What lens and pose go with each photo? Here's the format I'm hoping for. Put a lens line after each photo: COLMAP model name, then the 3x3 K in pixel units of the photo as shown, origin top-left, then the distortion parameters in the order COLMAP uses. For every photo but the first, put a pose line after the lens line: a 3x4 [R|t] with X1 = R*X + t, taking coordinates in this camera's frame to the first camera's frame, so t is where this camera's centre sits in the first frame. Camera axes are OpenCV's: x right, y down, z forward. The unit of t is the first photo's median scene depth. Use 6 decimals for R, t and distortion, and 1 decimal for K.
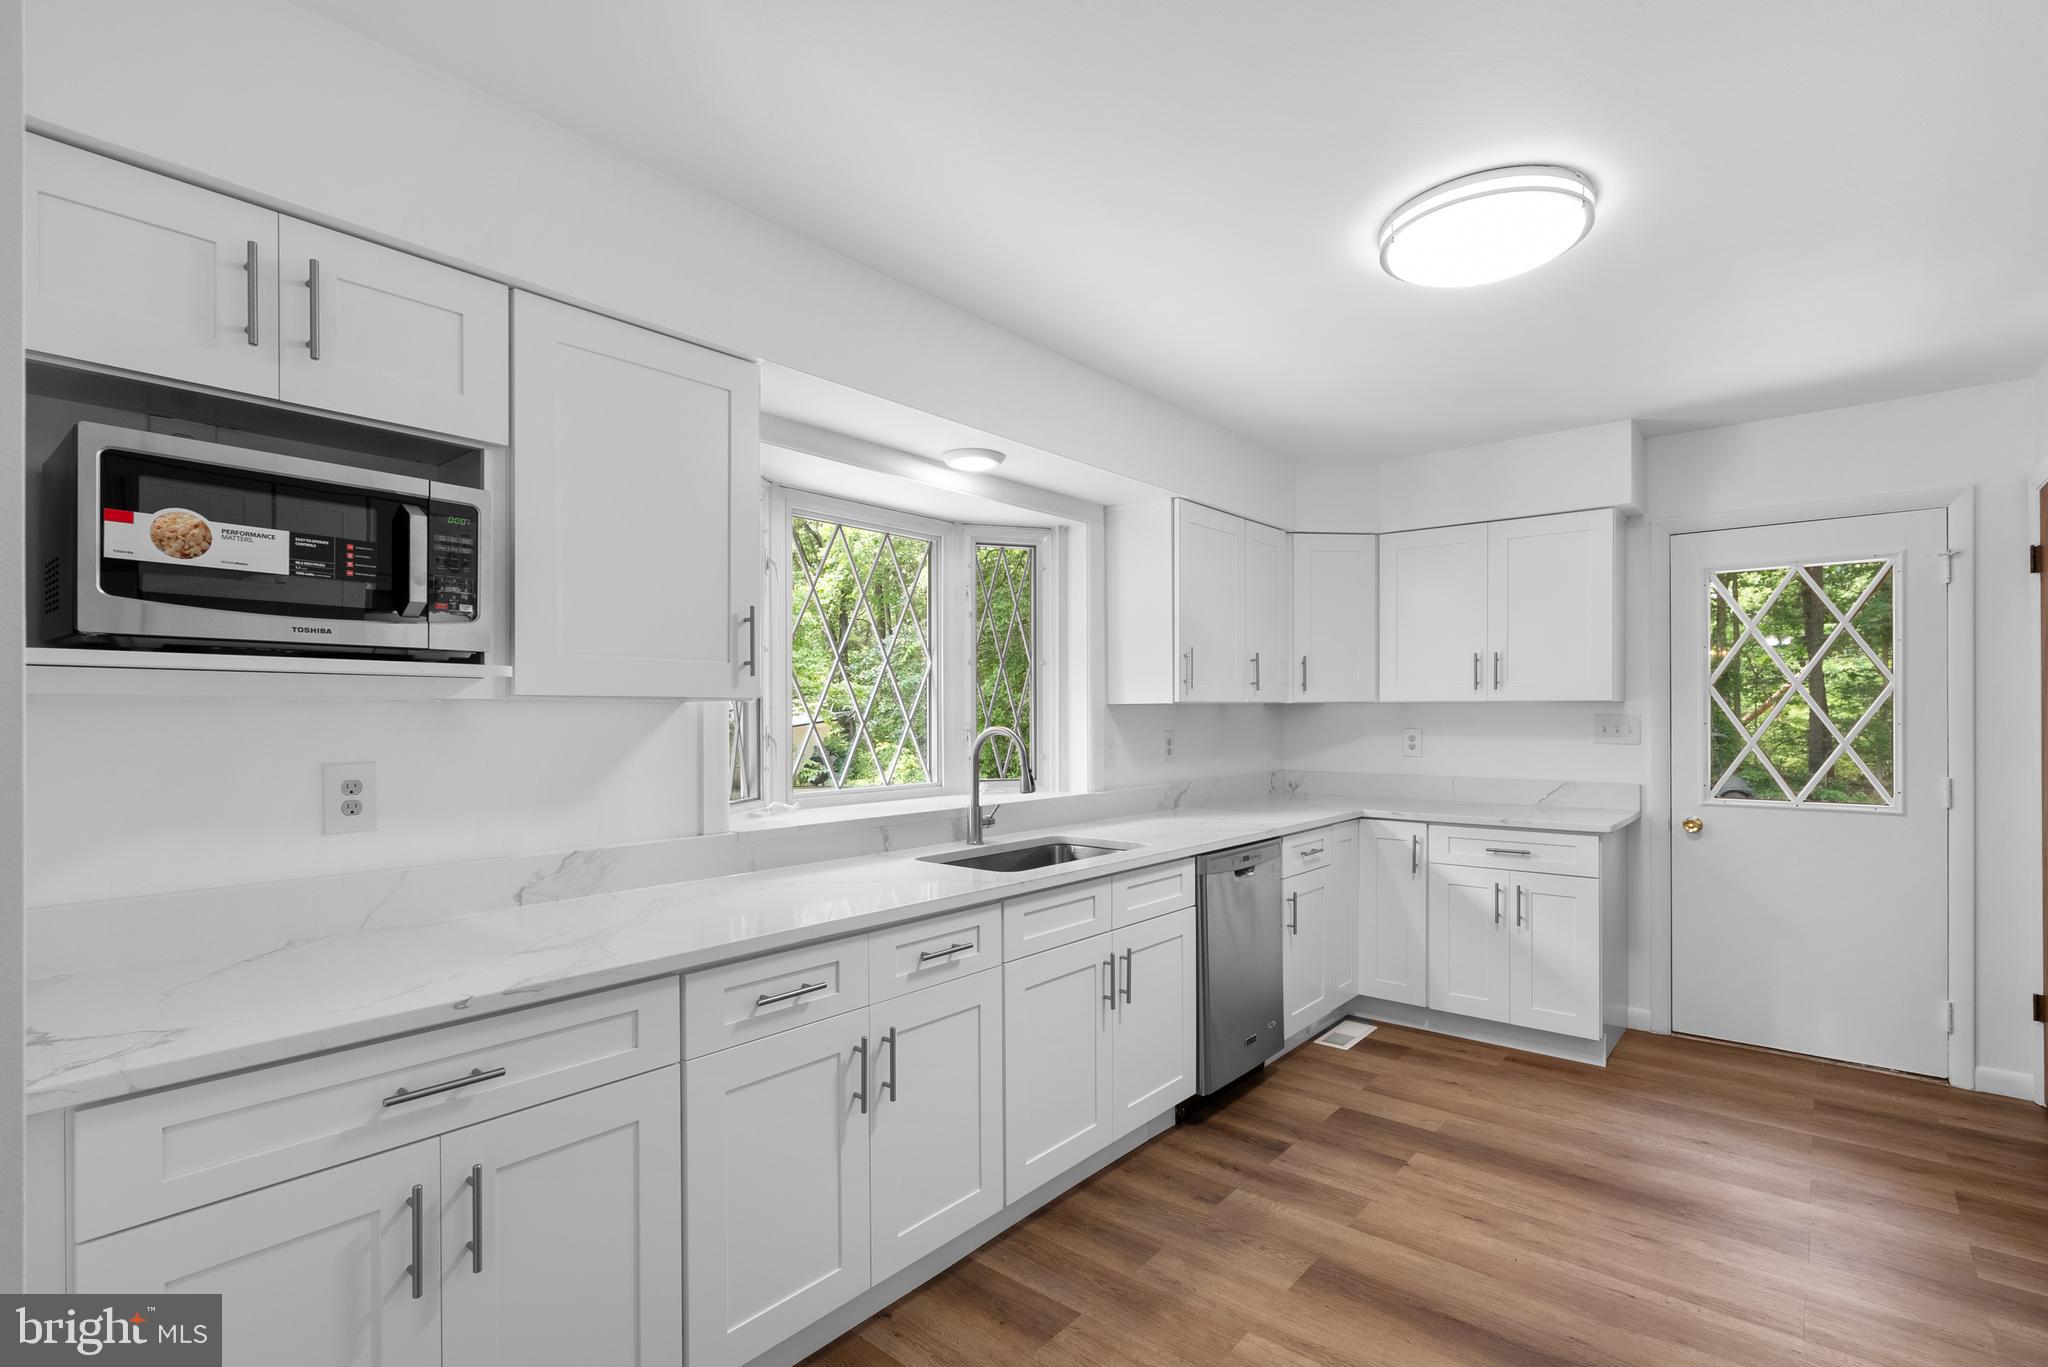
lens RADIAL K [[947.3, 0, 1025.5], [0, 947.3, 703.8], [0, 0, 1]] dist [-0.002612, 0.000409]
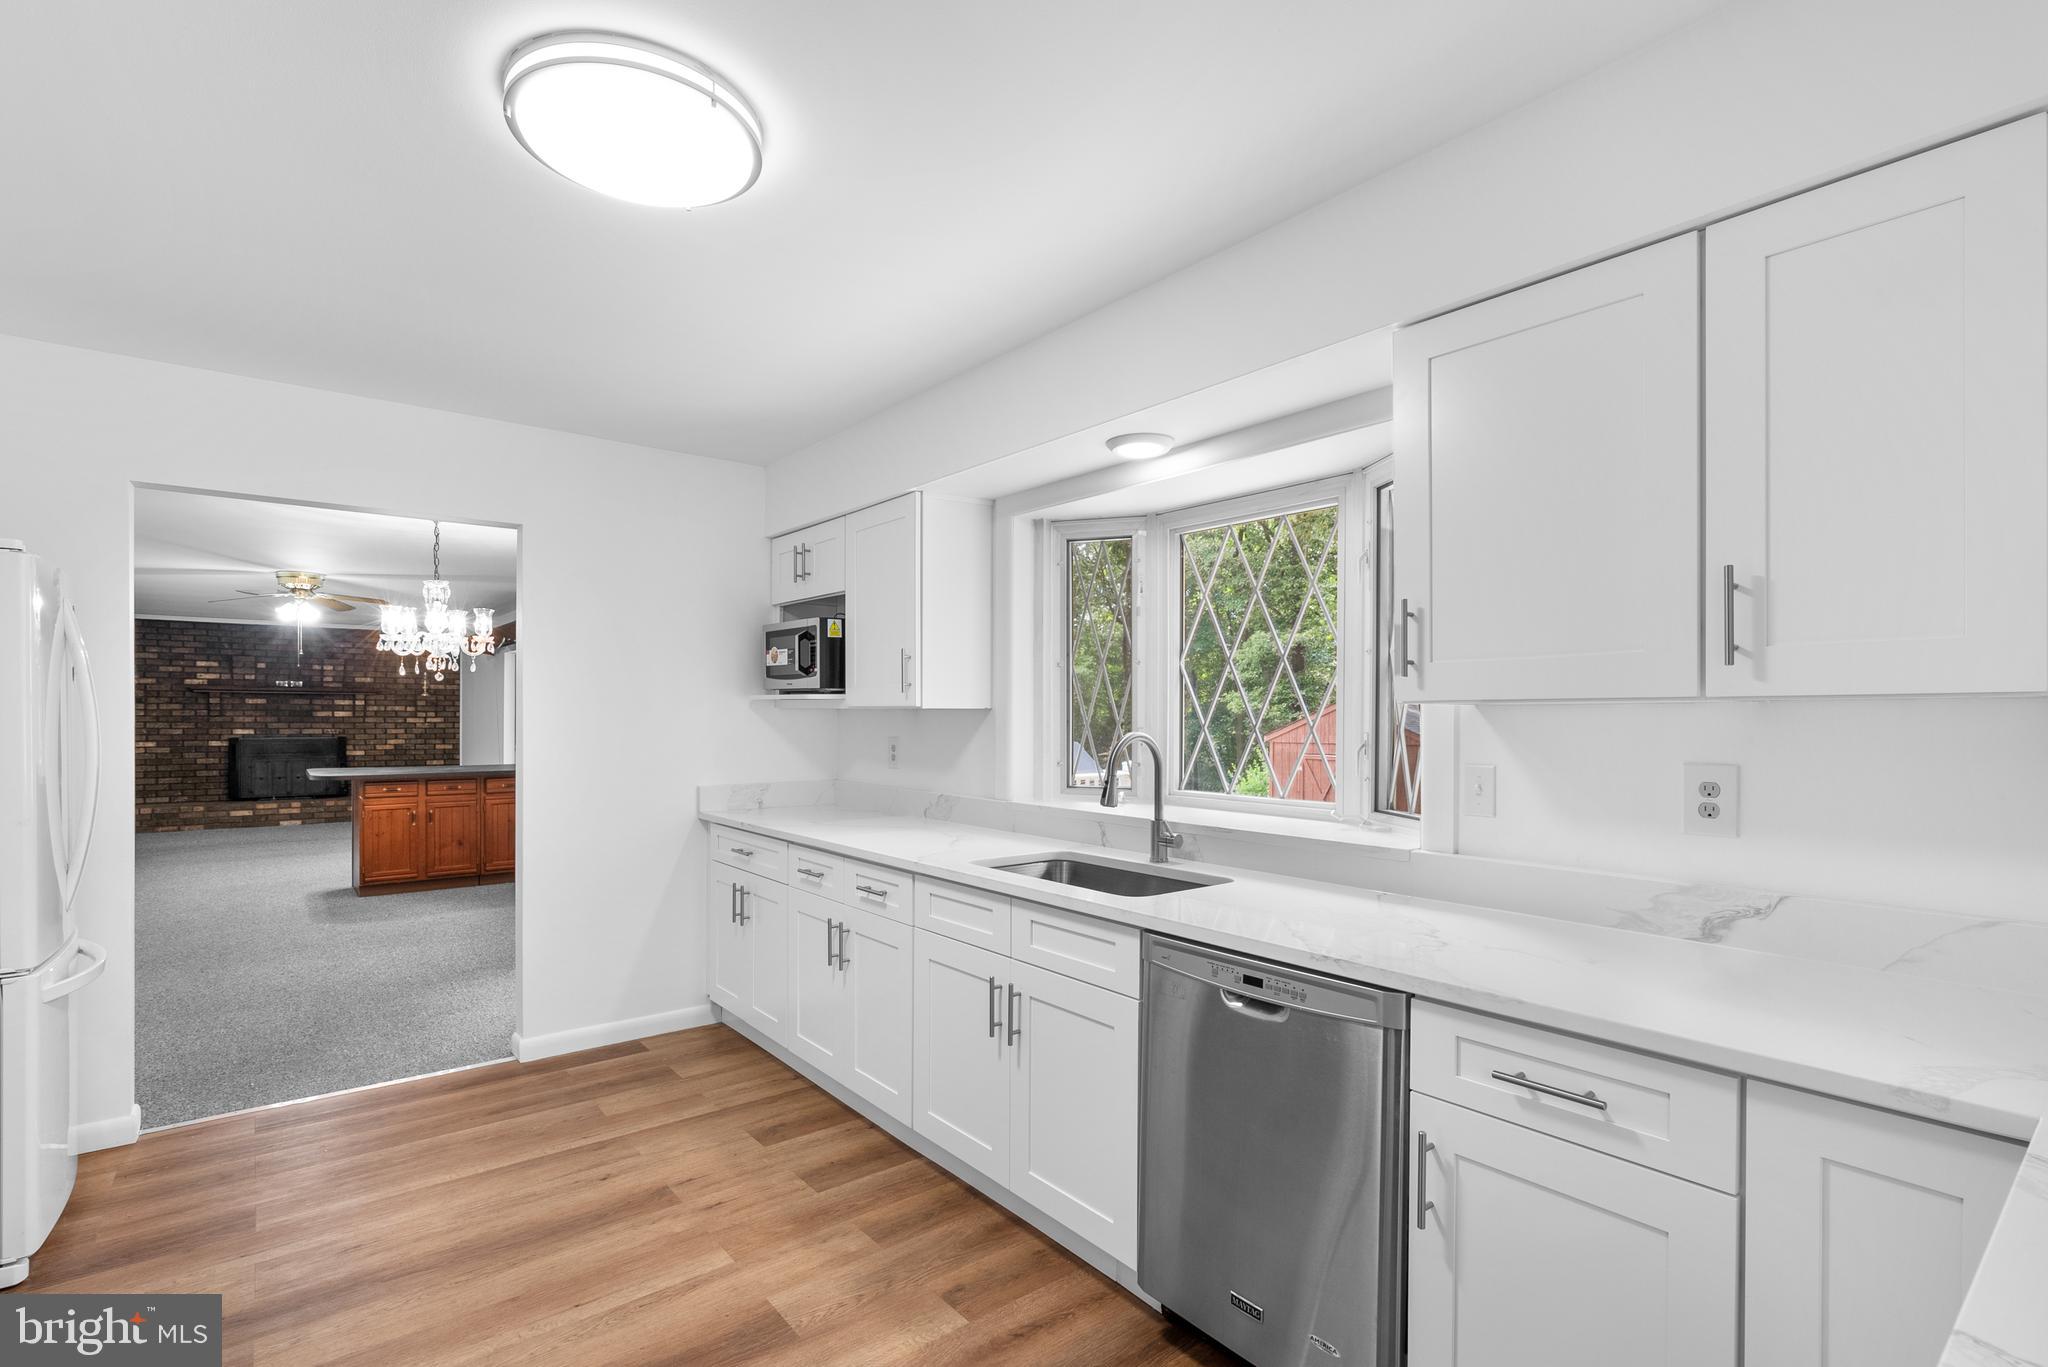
lens RADIAL K [[947.3, 0, 1031.0], [0, 947.3, 700.9], [0, 0, 1]] dist [-0.002612, 0.000409]
pose [[-0.180792, -0.010754, -0.983463, 1.070280], [0.007339, 0.999898, -0.012283, 0.004342], [0.983494, -0.009438, -0.180694, 1.287381]]
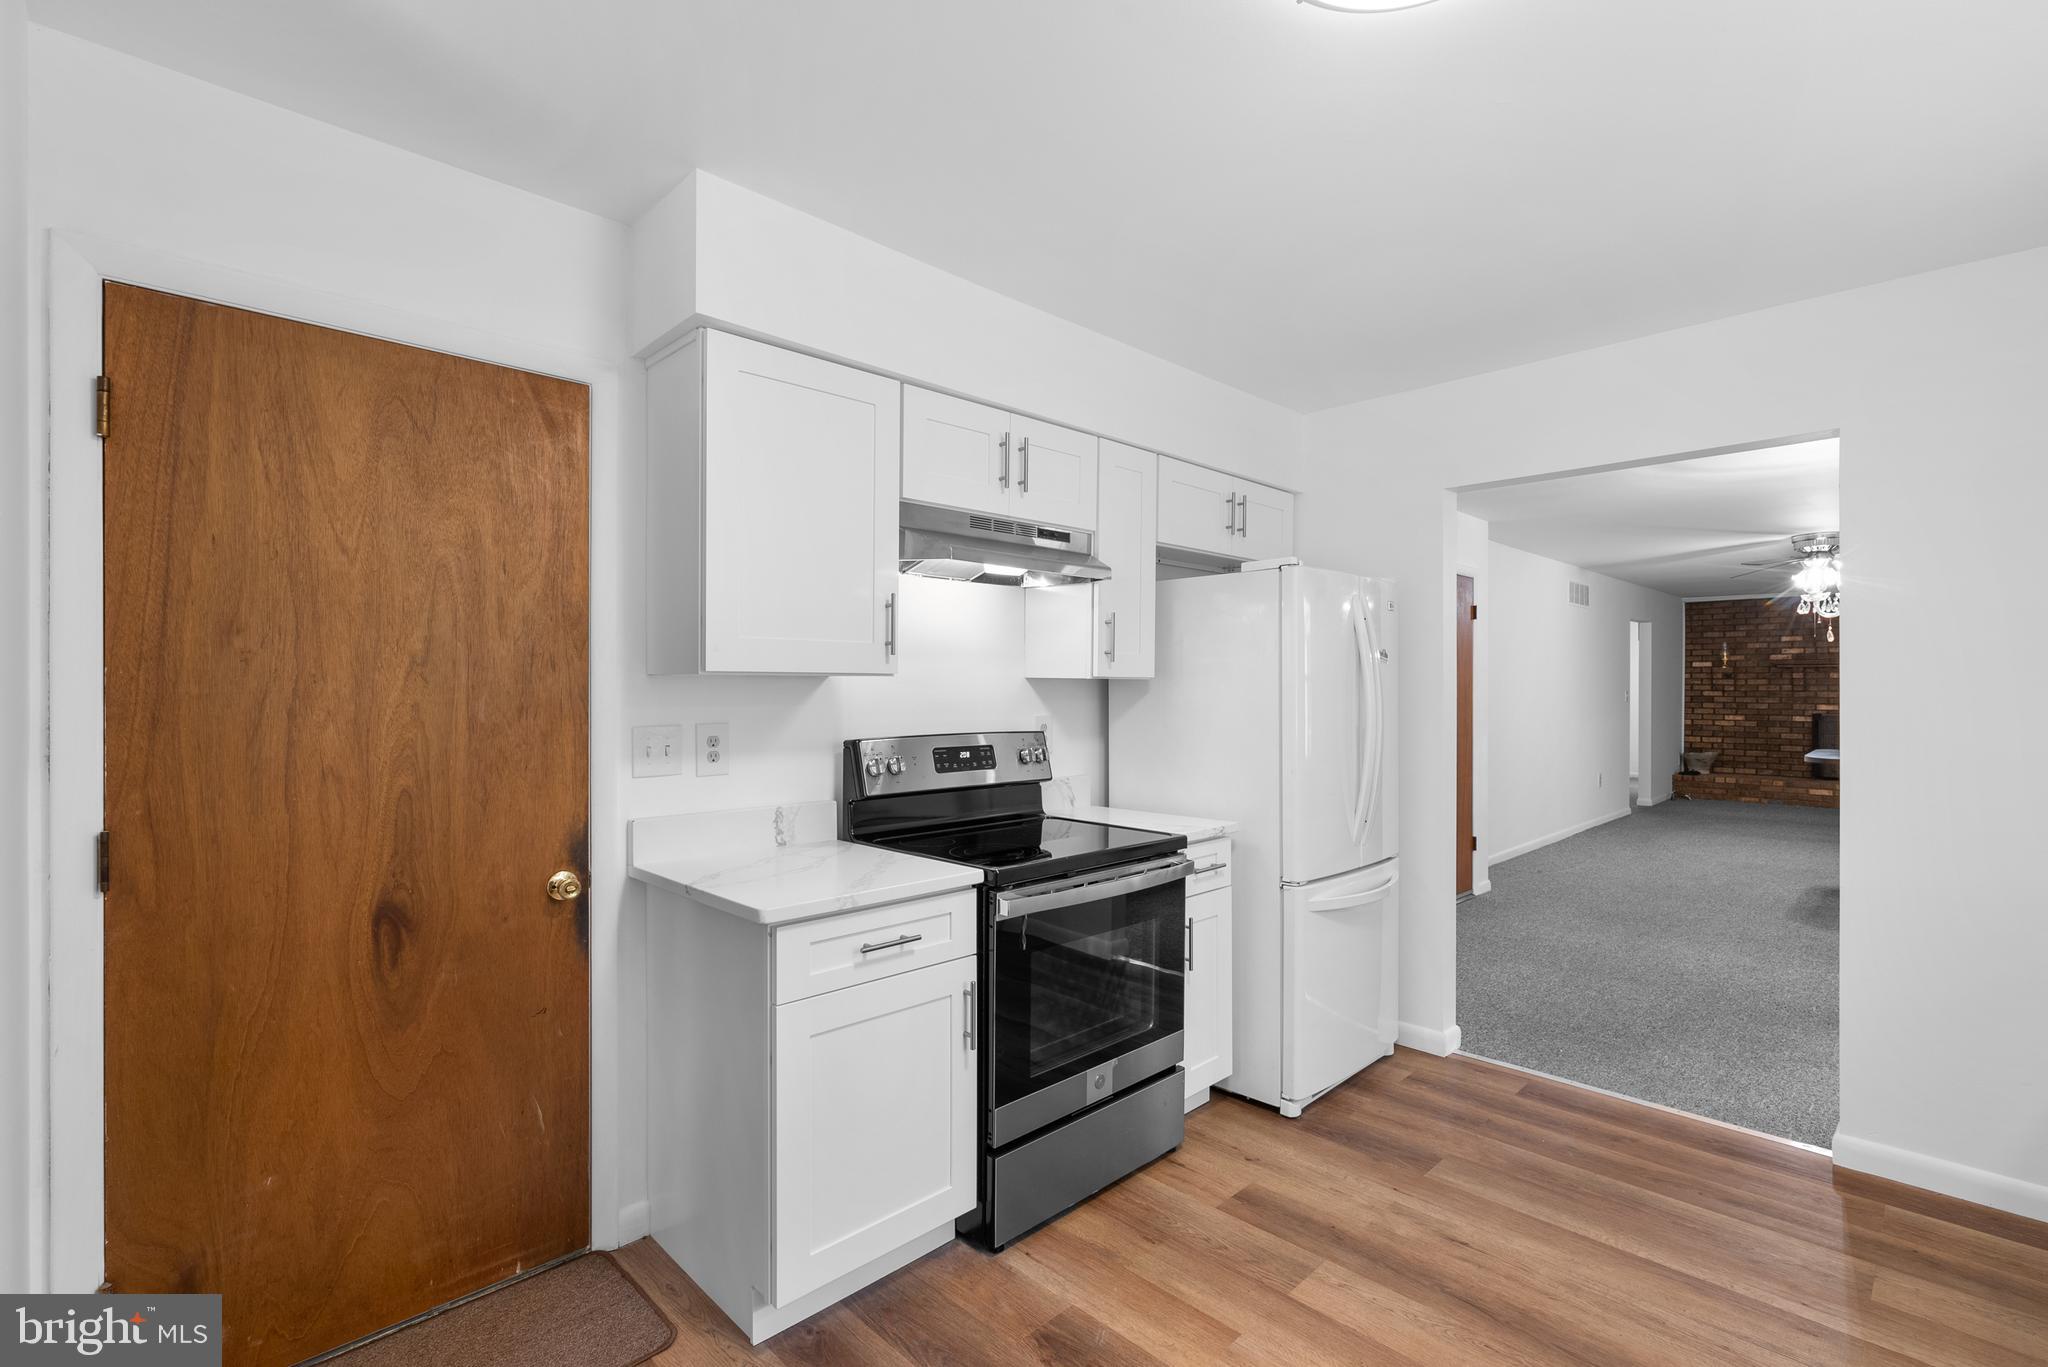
lens RADIAL K [[947.3, 0, 1030.2], [0, 947.3, 685.5], [0, 0, 1]] dist [-0.002612, 0.000409]
pose [[-0.995809, 0.003660, 0.091383, -0.104890], [0.002630, 0.999932, -0.011388, 0.011670], [-0.091419, -0.011100, -0.995751, 1.550525]]
